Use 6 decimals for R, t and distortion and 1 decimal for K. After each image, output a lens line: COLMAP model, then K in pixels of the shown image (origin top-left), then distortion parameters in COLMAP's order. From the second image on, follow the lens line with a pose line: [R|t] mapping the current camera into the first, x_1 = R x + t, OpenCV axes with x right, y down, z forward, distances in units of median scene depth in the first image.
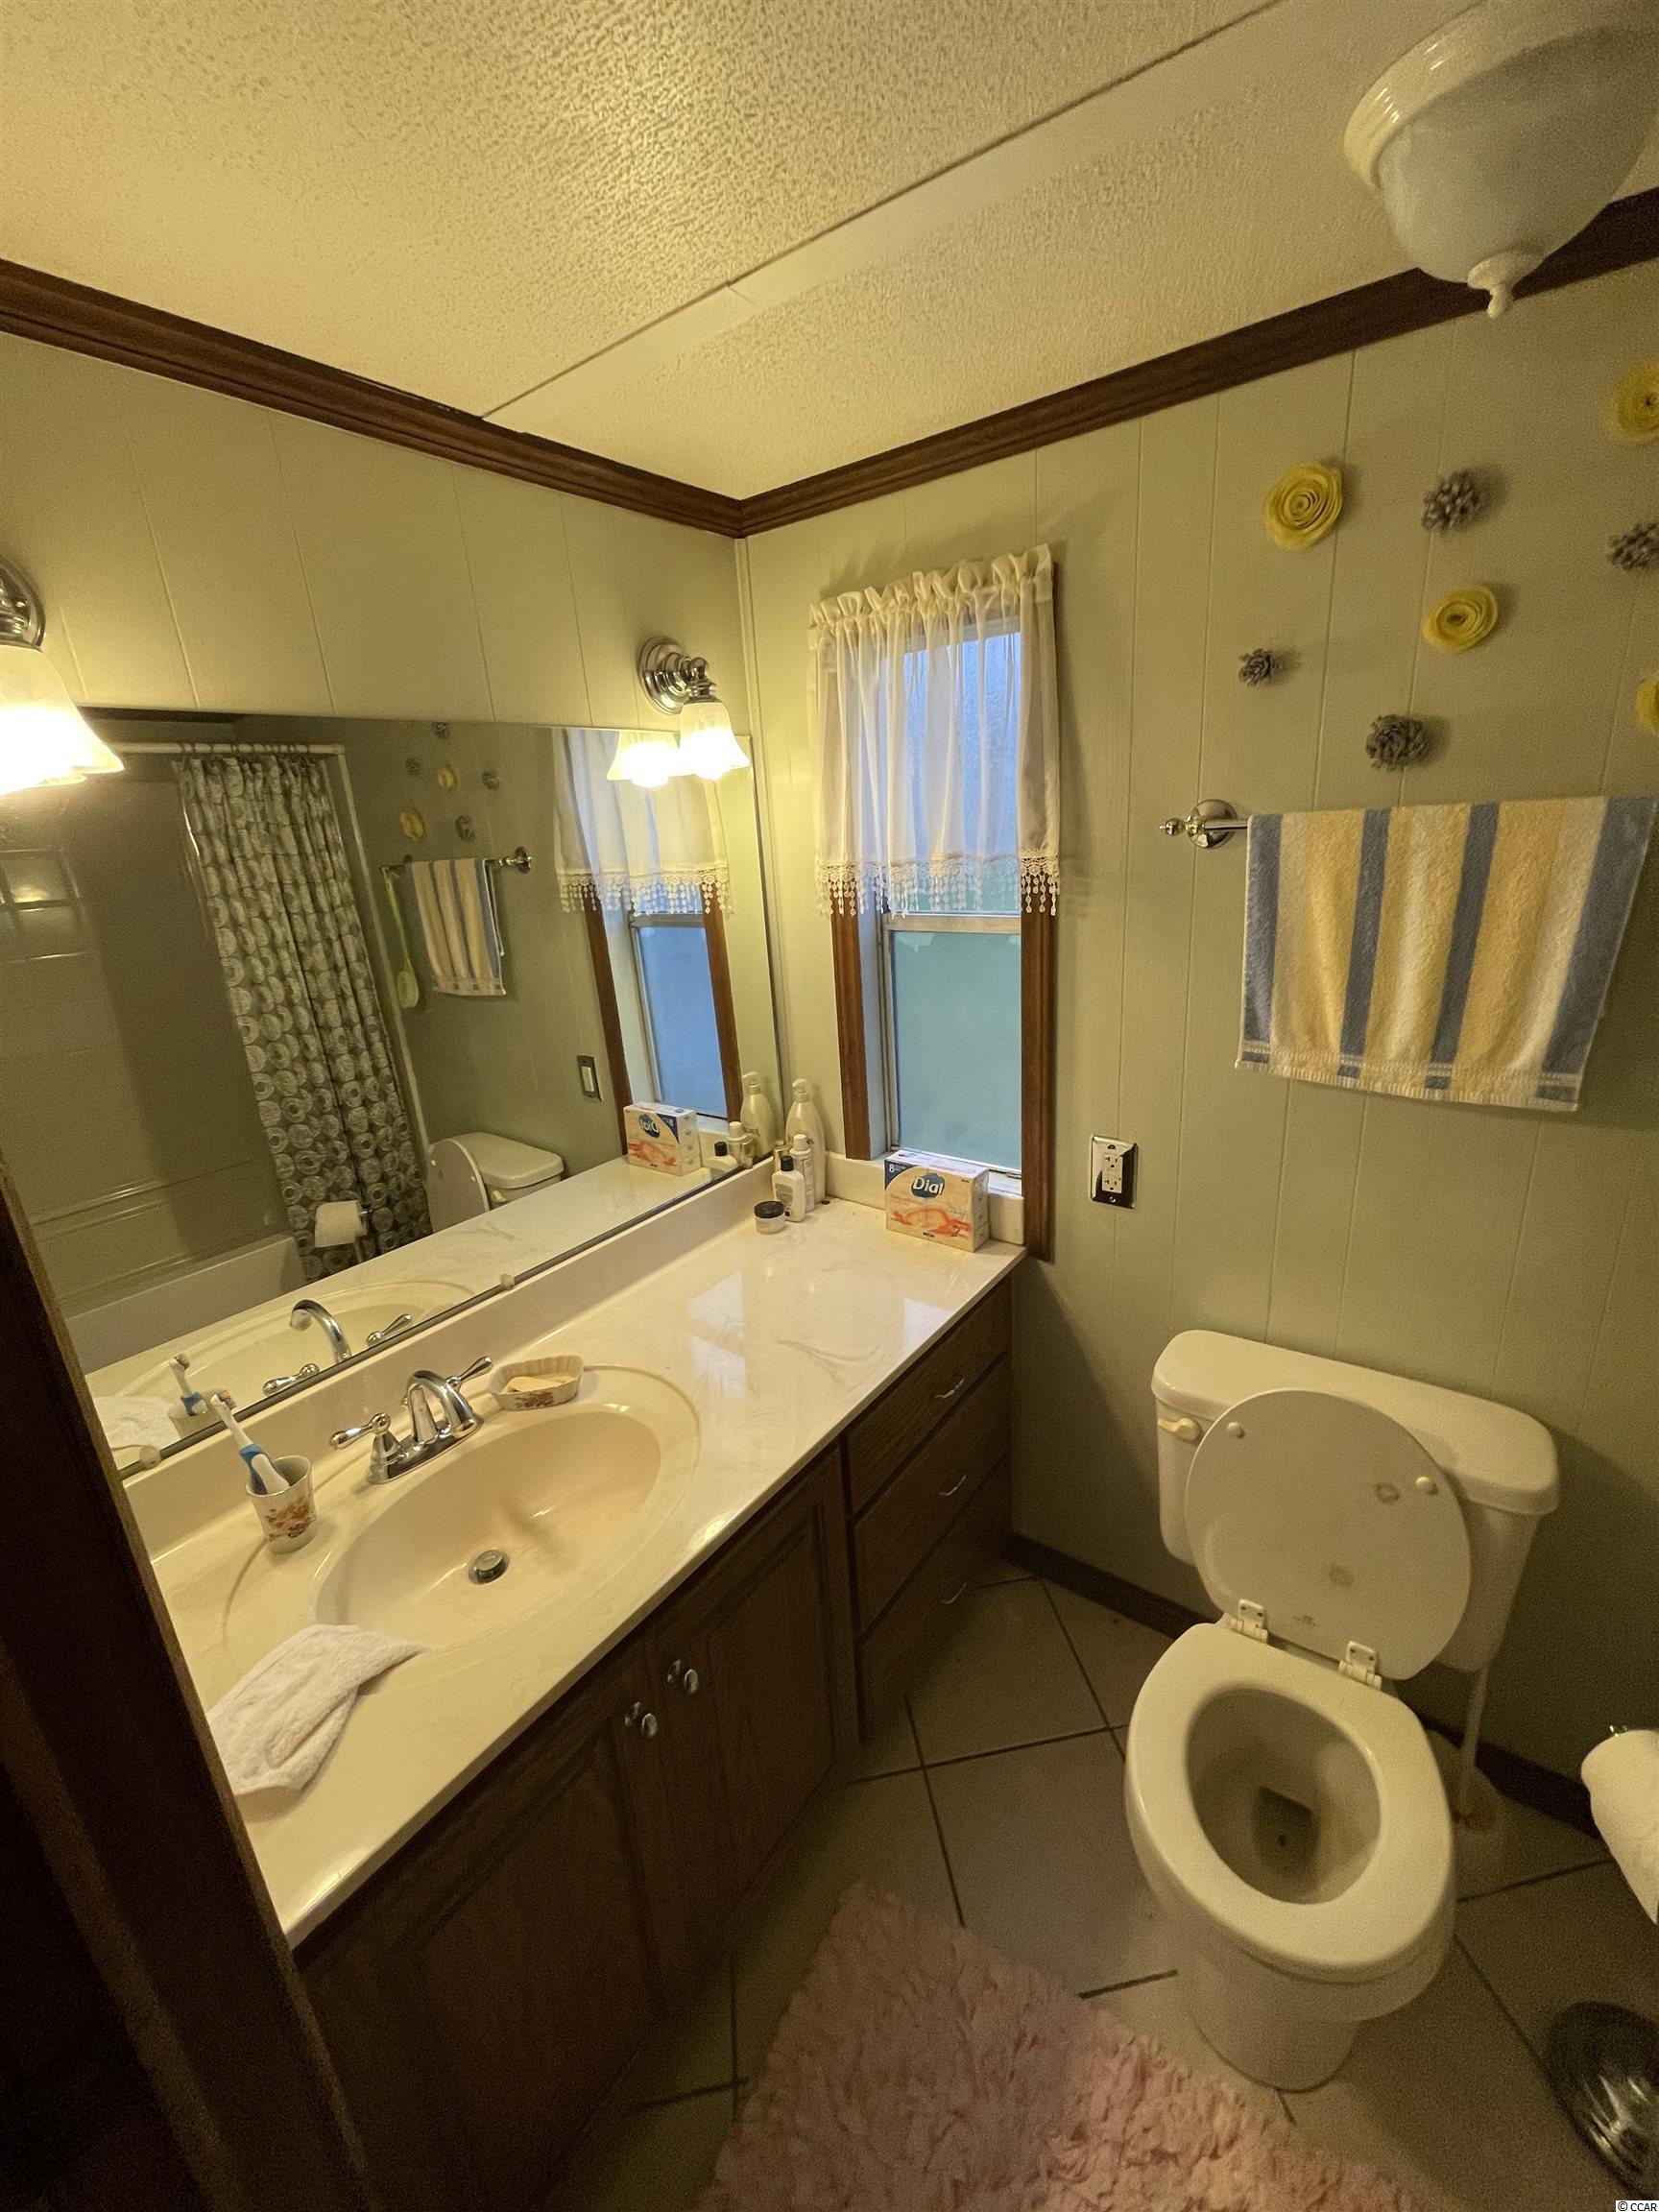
lens RADIAL K [[892.4, 0, 837.8], [0, 892.4, 1098.8], [0, 0, 1]] dist [-0.006141, 0.002039]
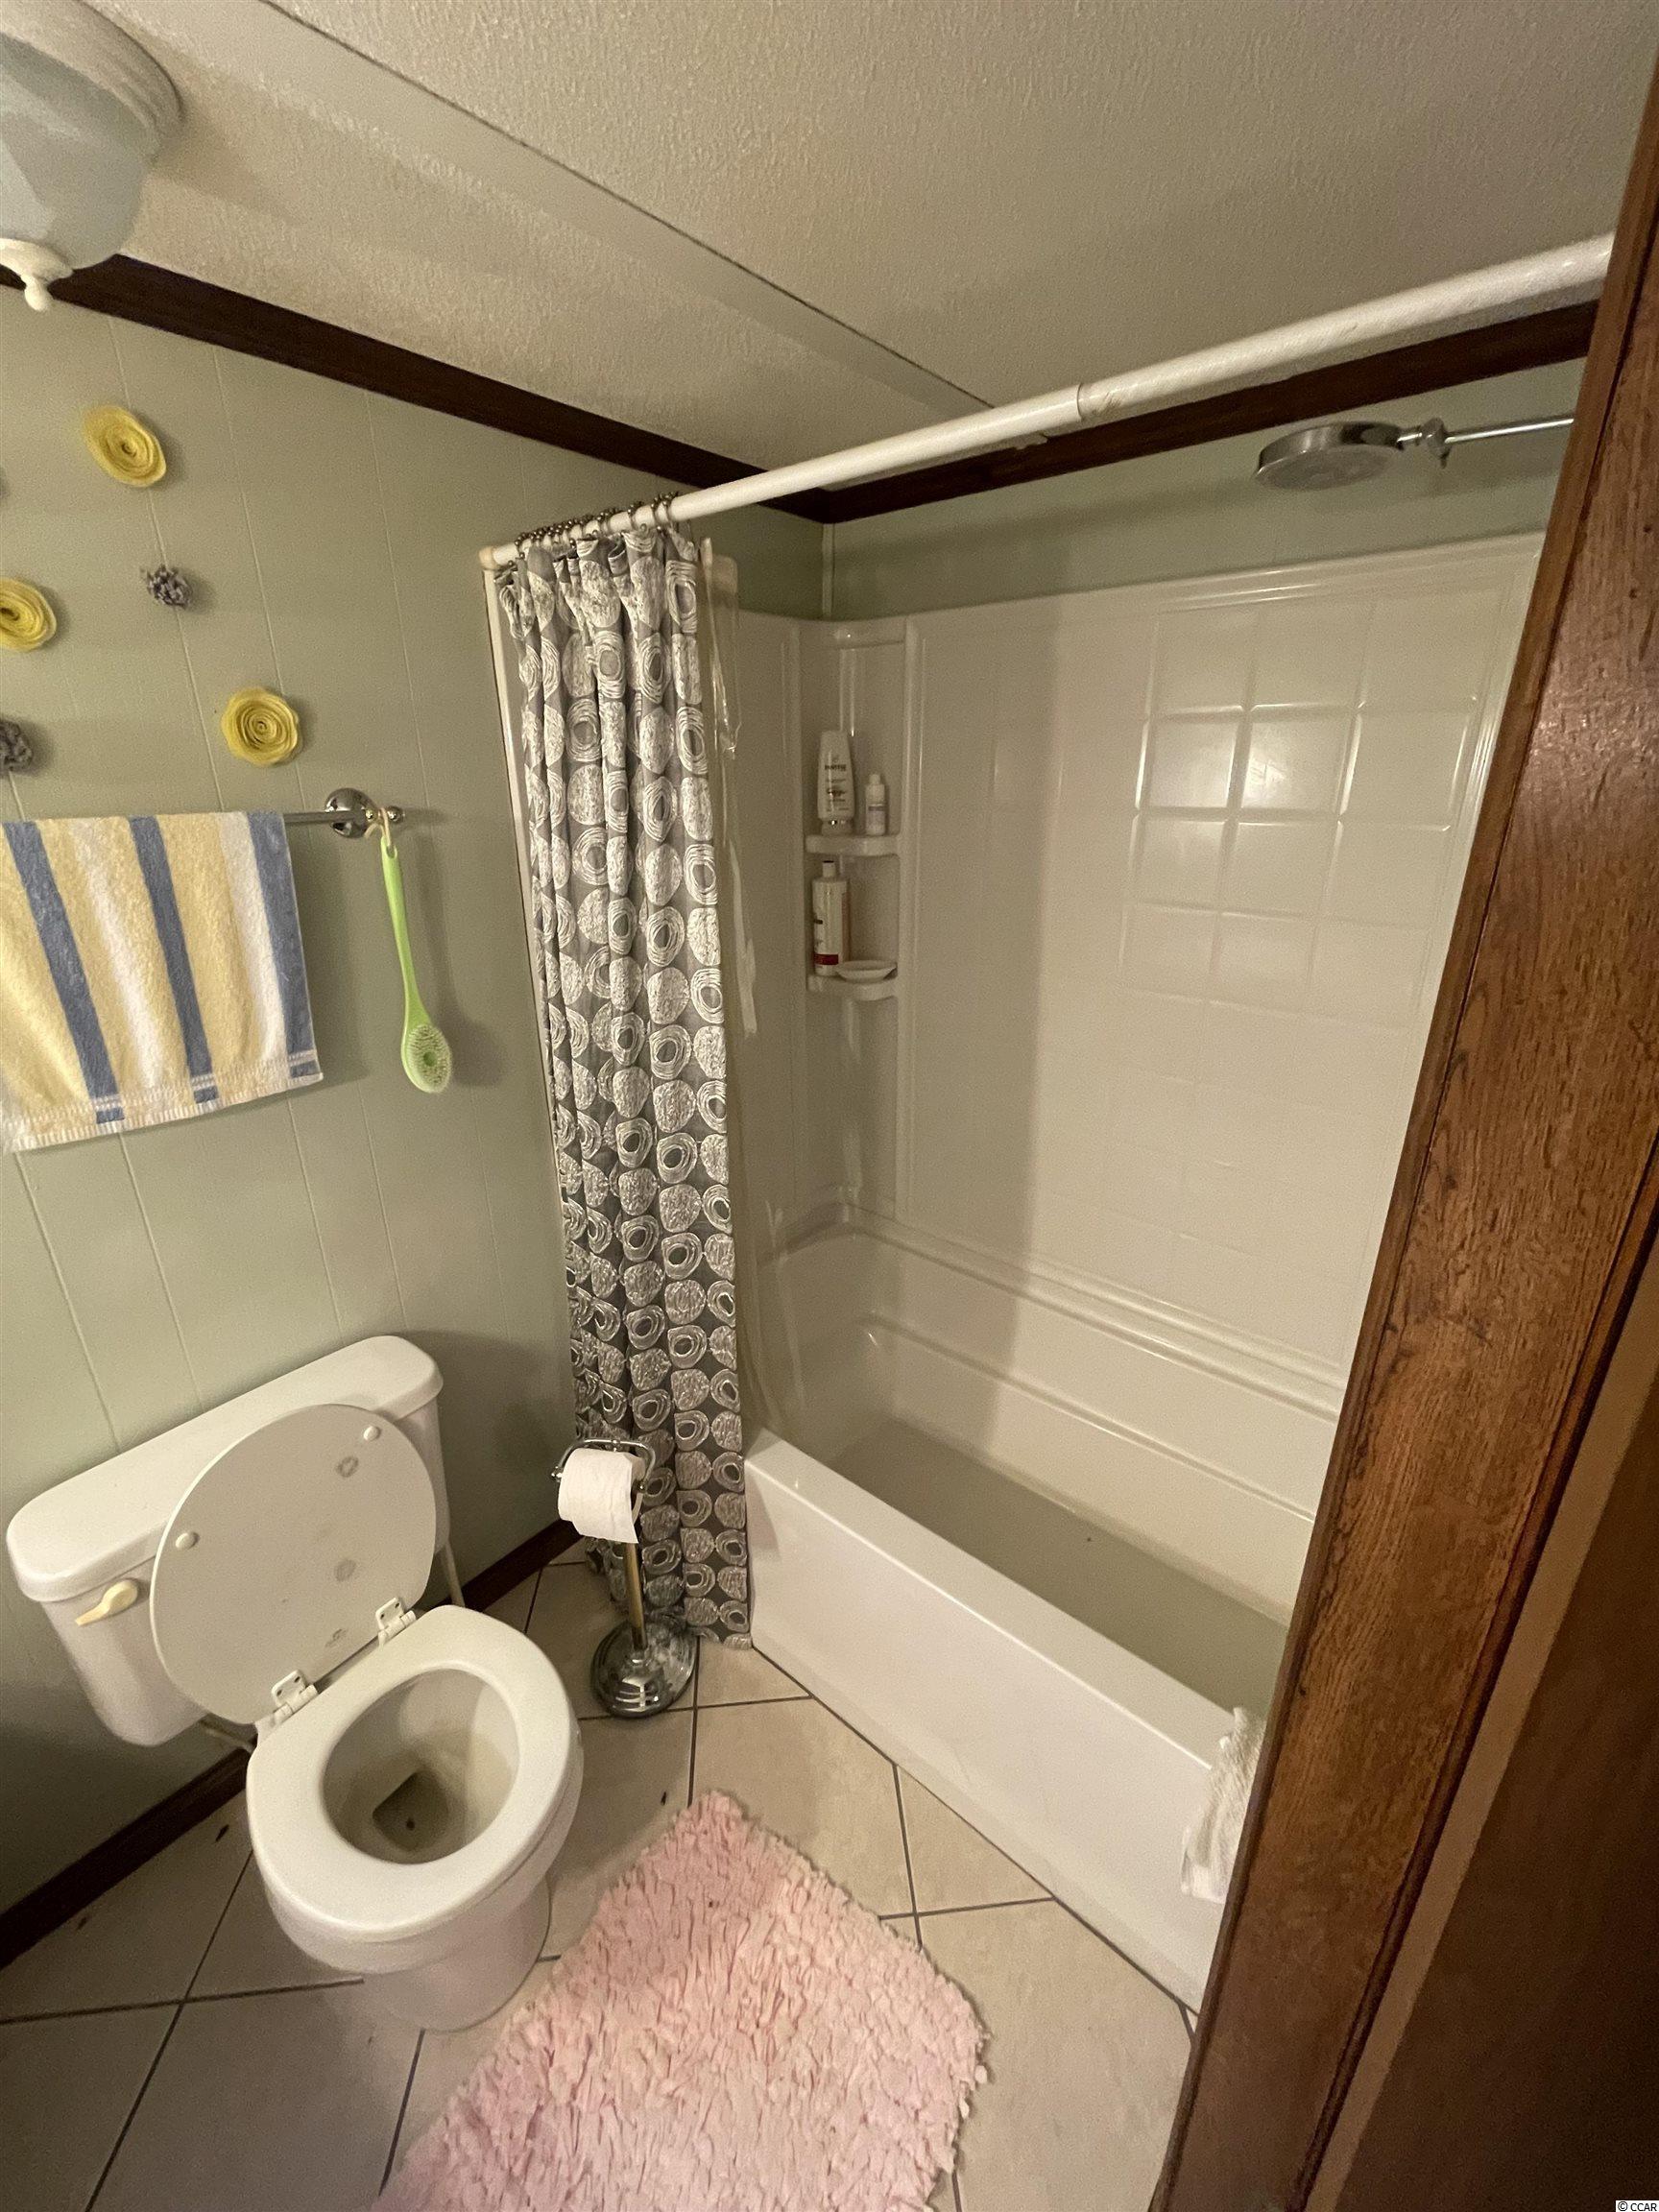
lens RADIAL K [[892.4, 0, 830.4], [0, 892.4, 1105.5], [0, 0, 1]] dist [-0.006141, 0.002039]
pose [[0.061696, -0.299778, 0.952012, -0.237932], [0.310773, 0.912184, 0.267097, -0.055859], [-0.948480, 0.279381, 0.149441, 0.185870]]
